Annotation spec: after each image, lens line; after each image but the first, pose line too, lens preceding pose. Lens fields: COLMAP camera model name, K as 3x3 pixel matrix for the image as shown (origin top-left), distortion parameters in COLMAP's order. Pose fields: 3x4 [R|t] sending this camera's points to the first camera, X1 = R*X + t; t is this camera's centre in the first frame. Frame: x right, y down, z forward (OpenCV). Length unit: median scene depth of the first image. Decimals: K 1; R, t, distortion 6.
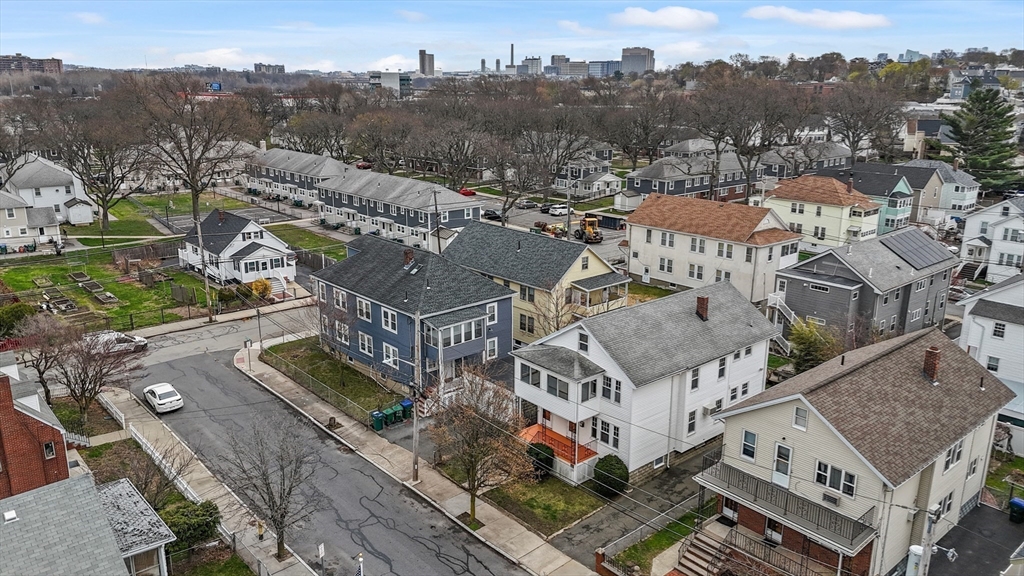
lens RADIAL K [[753.0, 0, 512.0], [0, 753.0, 288.0], [0, 0, 1]] dist [0.126310, -0.169012]
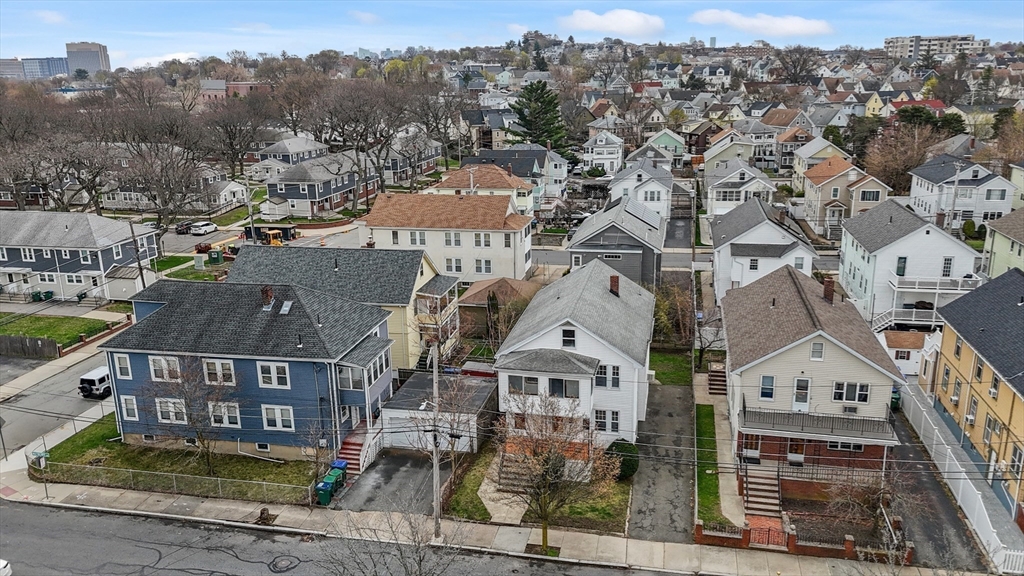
lens RADIAL K [[772.8, 0, 512.0], [0, 772.8, 288.0], [0, 0, 1]] dist [0.133209, -0.177944]
pose [[0.806168, -0.180216, 0.563574, -0.415071], [0.182310, 0.981803, 0.053167, -0.047558], [-0.562899, 0.059884, 0.824353, 0.158041]]
